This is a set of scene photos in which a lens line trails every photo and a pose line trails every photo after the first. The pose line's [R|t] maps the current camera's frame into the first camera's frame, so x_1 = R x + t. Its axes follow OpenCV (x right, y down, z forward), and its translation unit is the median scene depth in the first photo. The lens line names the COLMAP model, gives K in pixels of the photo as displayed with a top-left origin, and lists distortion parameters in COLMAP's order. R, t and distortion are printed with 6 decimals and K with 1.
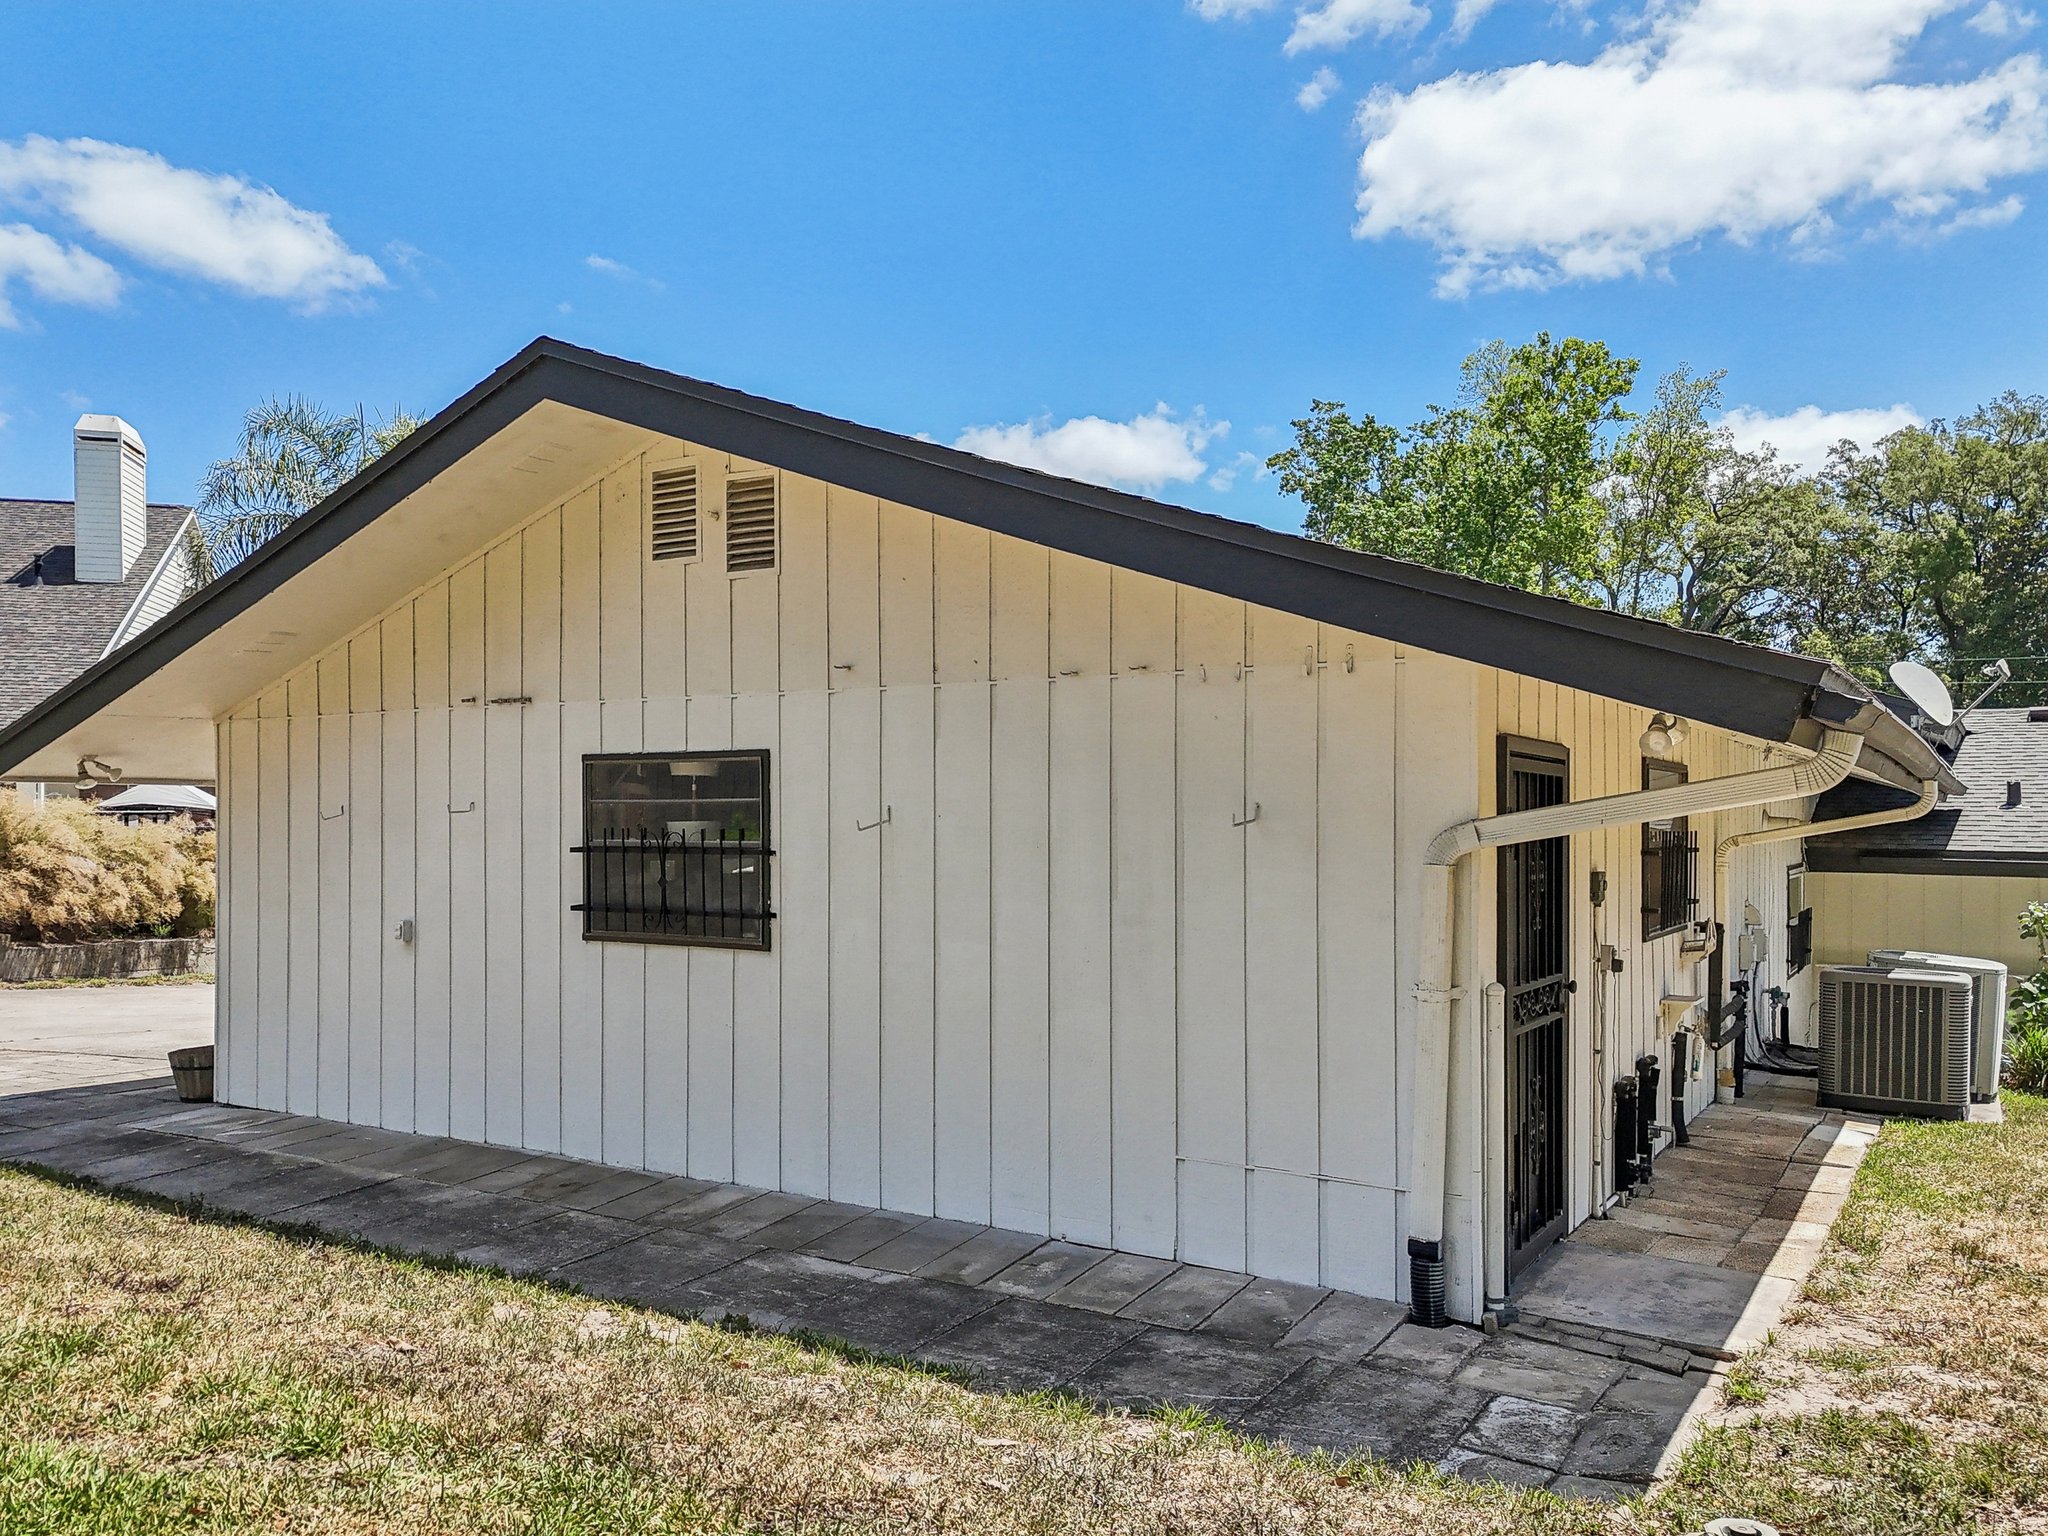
lens RADIAL K [[1521.3, 0, 1059.8], [0, 1521.3, 835.4], [0, 0, 1]] dist [0.056163, -0.026028]
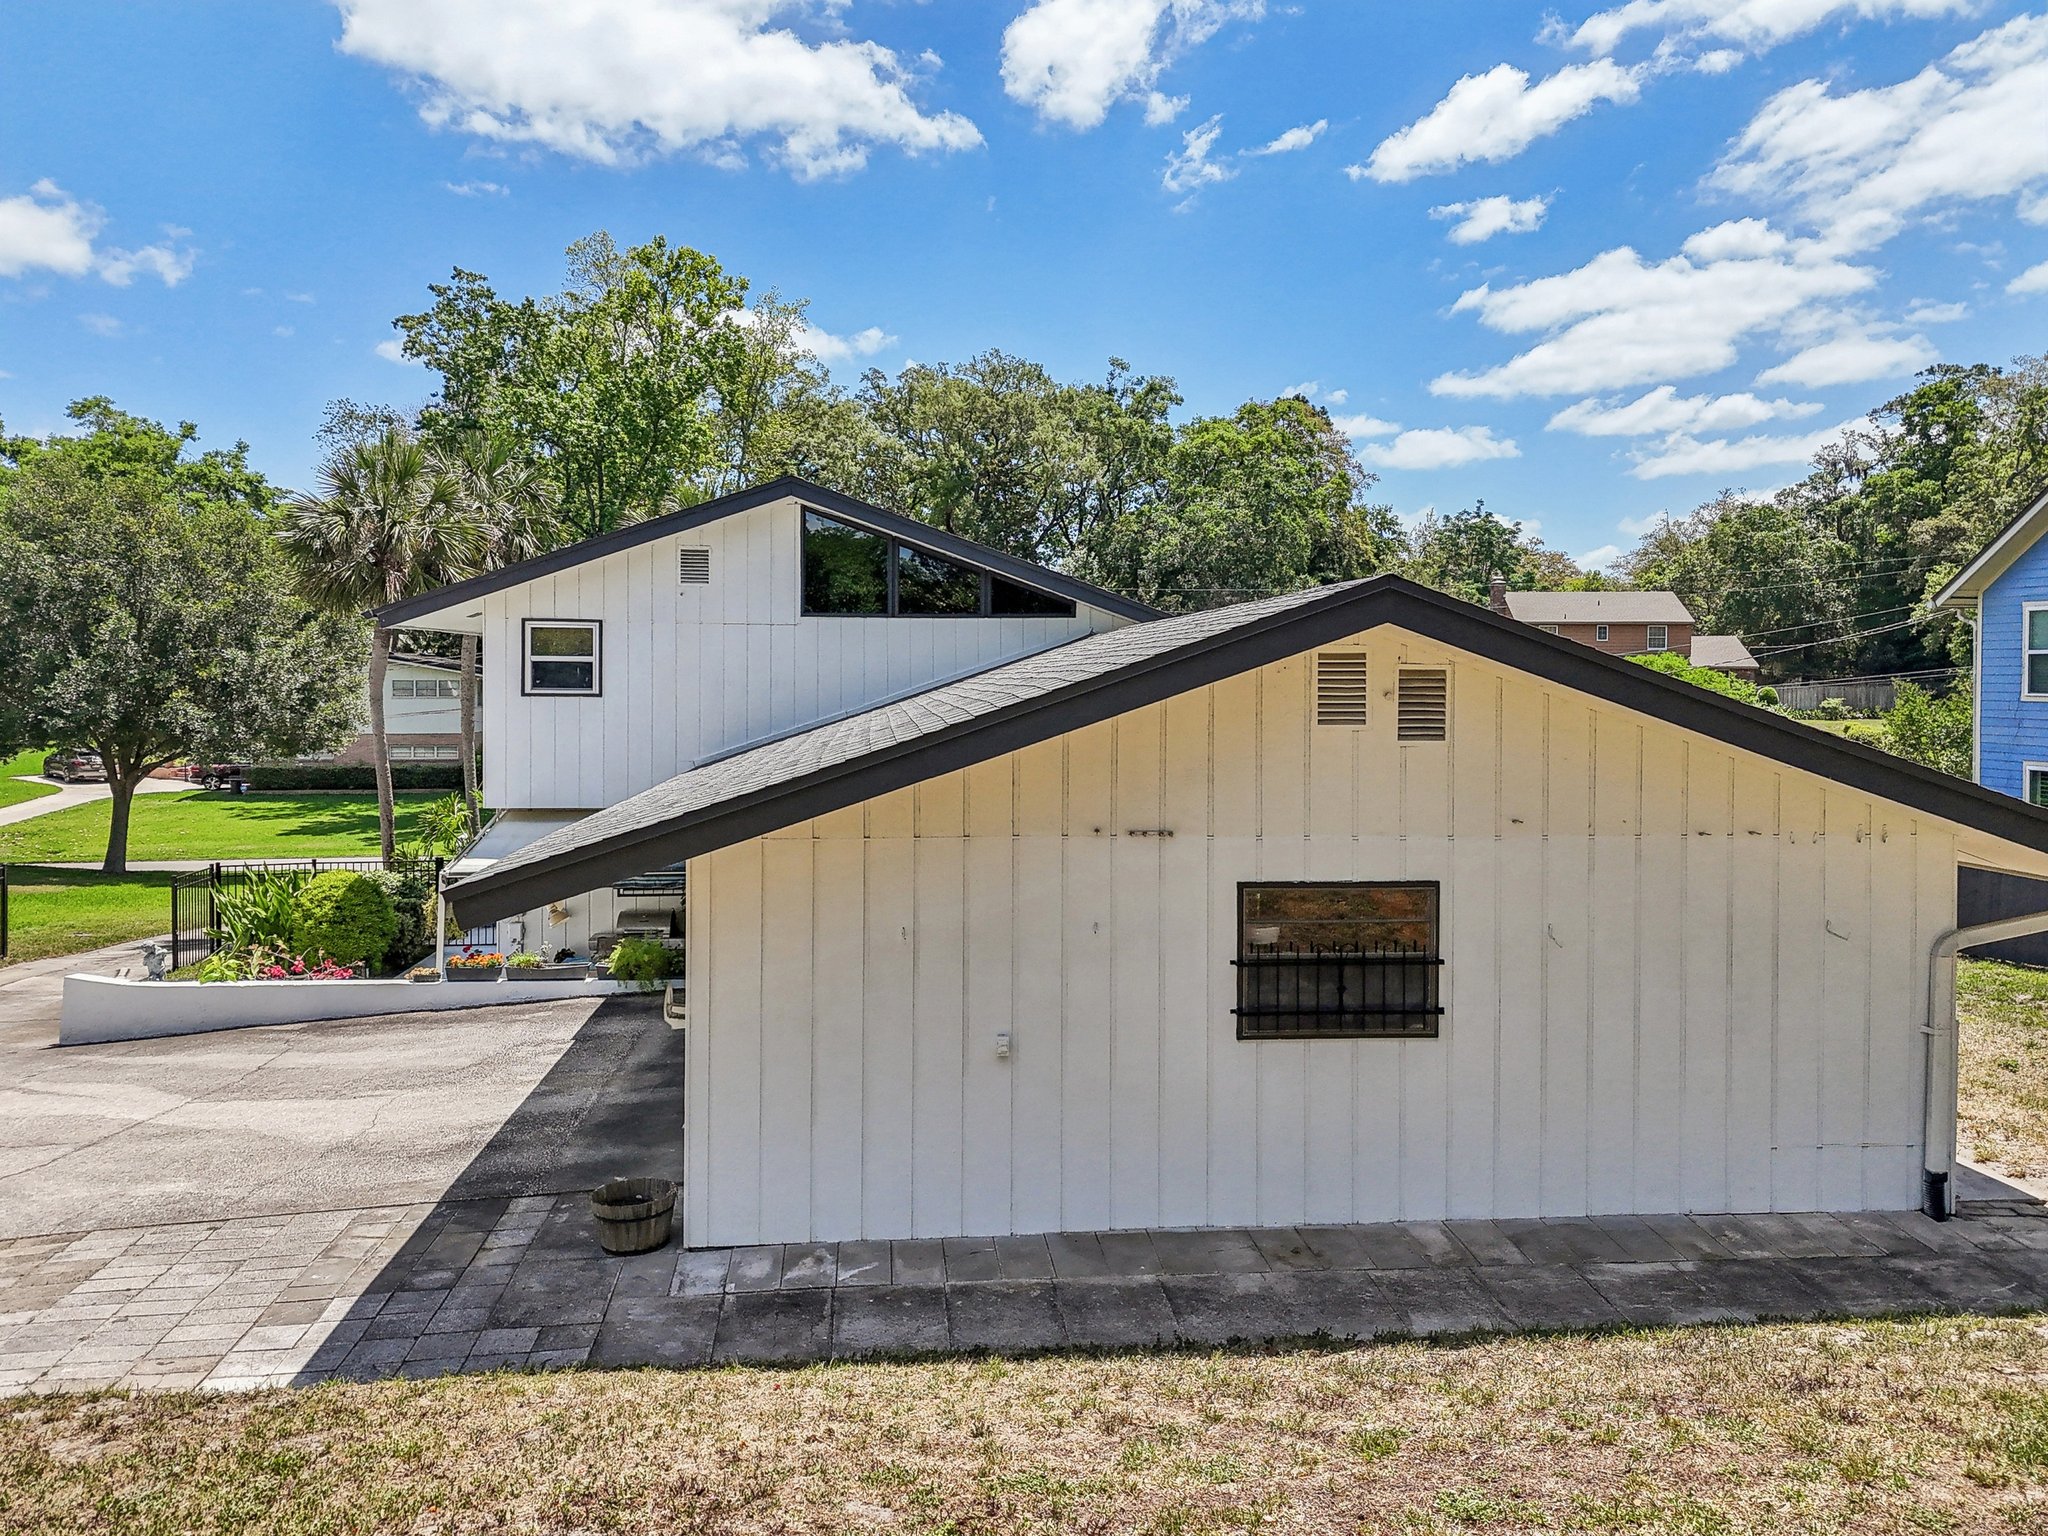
lens RADIAL K [[1521.3, 0, 1016.4], [0, 1521.3, 723.2], [0, 0, 1]] dist [0.056163, -0.026028]
pose [[0.788869, -0.020250, 0.614228, -1.238574], [0.003151, 0.999577, 0.028908, -0.223466], [-0.614553, -0.020869, 0.788599, 0.198696]]
